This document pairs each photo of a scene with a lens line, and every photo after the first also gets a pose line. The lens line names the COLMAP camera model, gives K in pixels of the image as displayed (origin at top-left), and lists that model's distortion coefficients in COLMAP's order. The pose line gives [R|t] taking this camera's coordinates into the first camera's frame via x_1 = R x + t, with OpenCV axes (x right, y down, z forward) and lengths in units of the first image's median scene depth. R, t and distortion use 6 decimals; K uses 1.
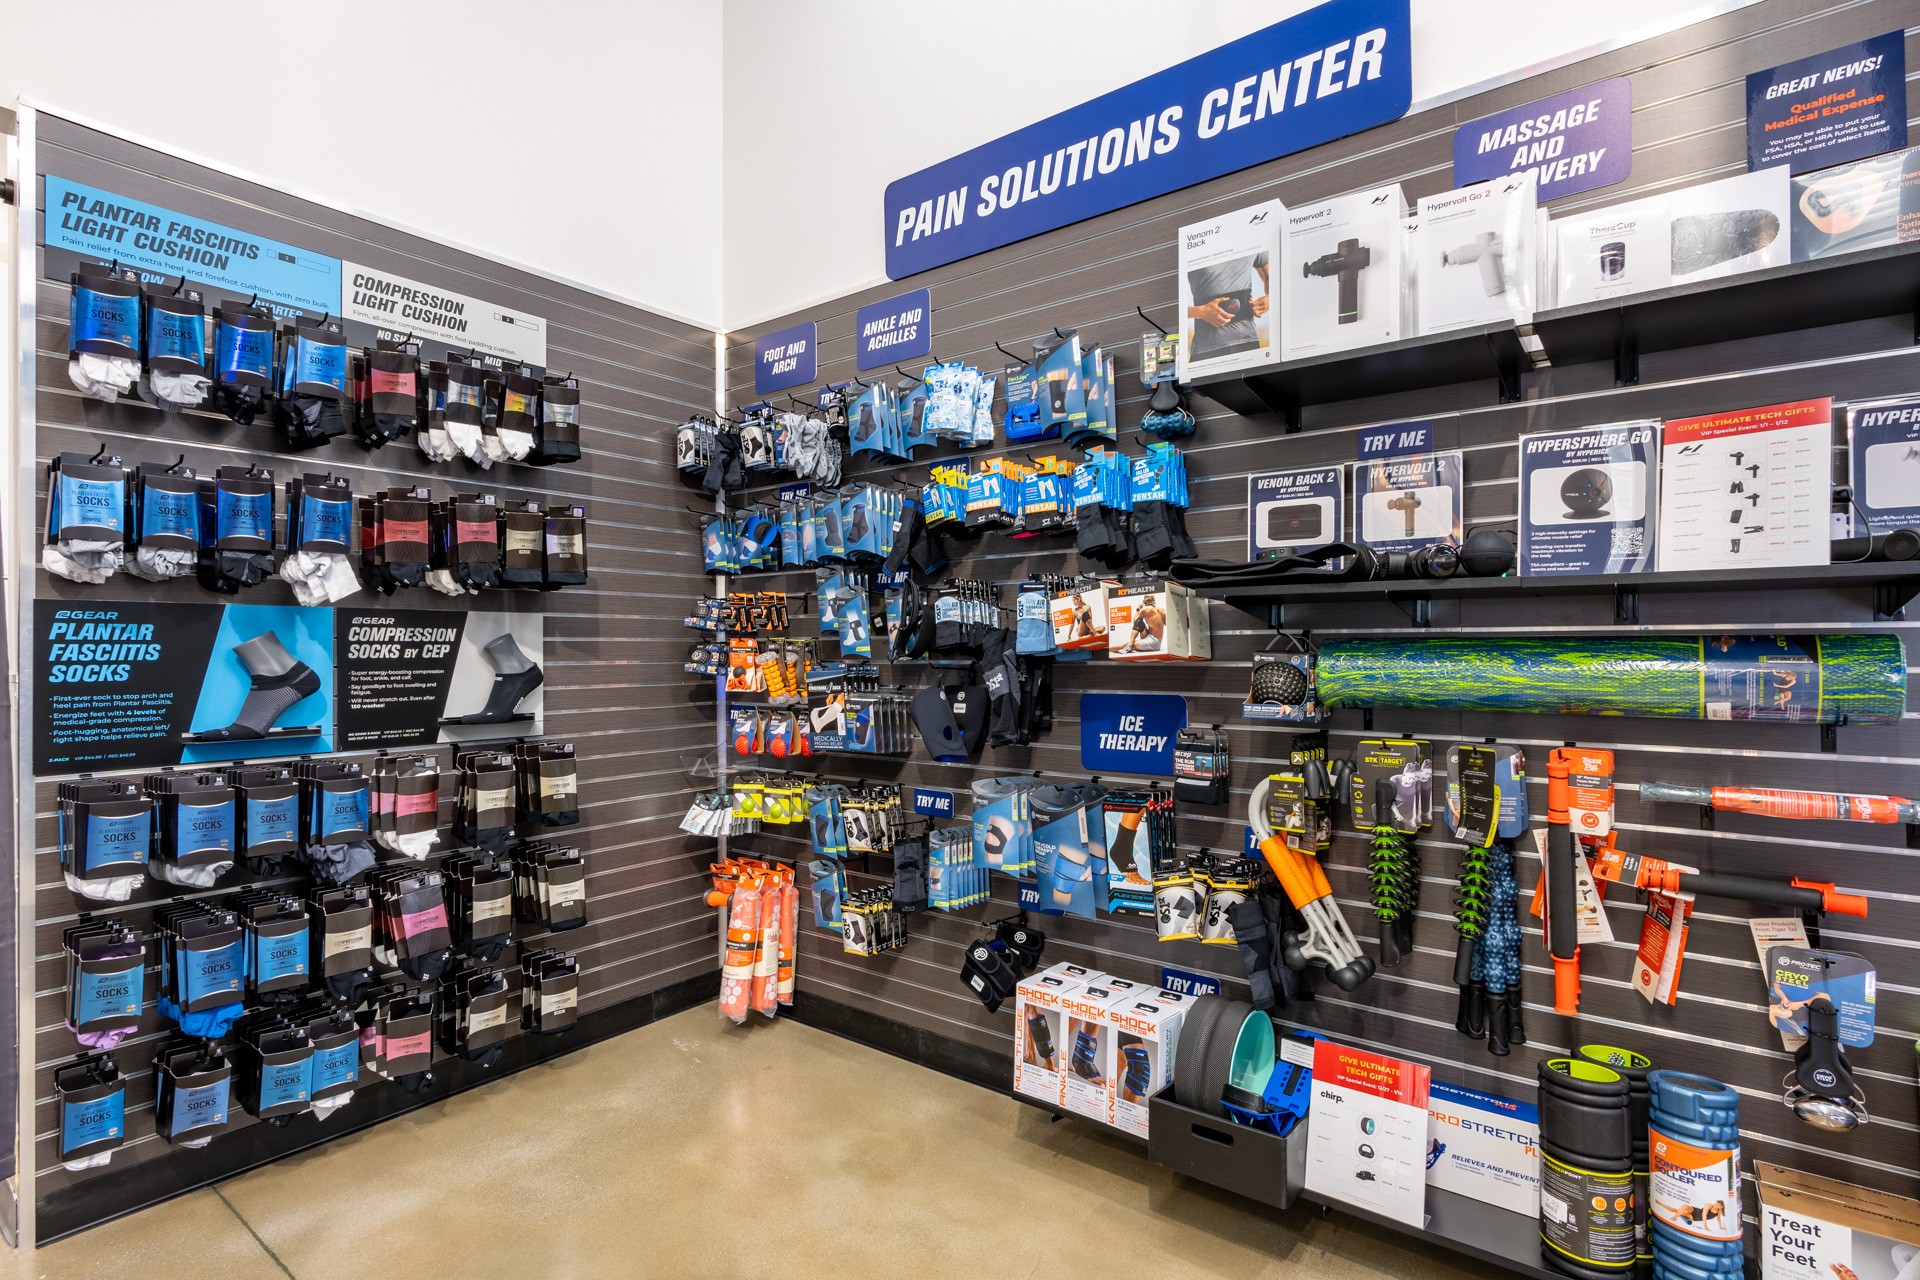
lens RADIAL K [[935.6, 0, 960.5], [0, 935.6, 644.6], [0, 0, 1]] dist [-0.001835, 0.000686]
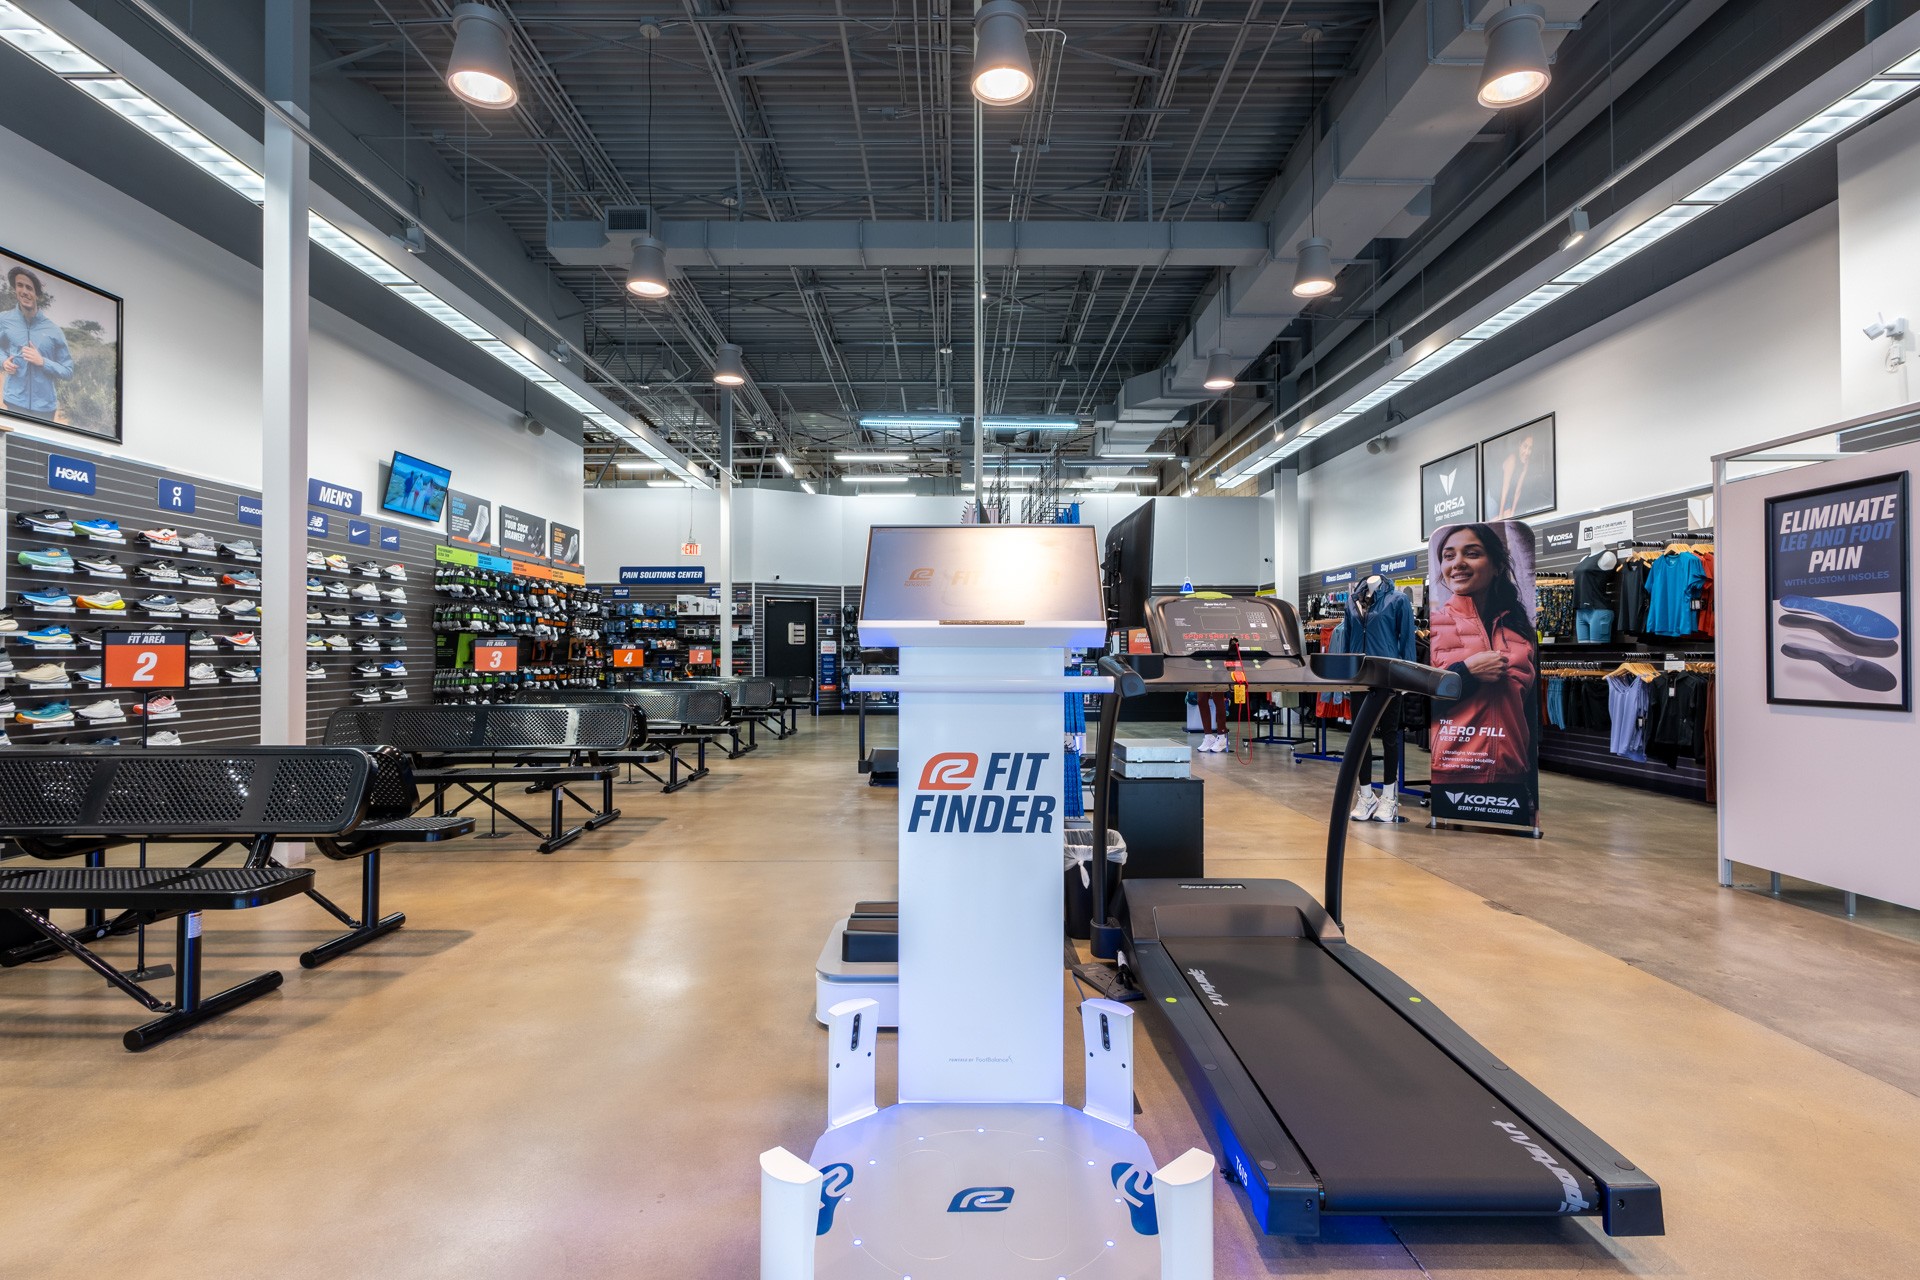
lens RADIAL K [[935.6, 0, 954.5], [0, 935.6, 644.3], [0, 0, 1]] dist [-0.001835, 0.000686]
pose [[0.786946, 0.011365, 0.616917, -2.426239], [-0.008964, 0.999935, -0.006986, 0.005754], [-0.616957, -0.000032, 0.786997, -5.793051]]
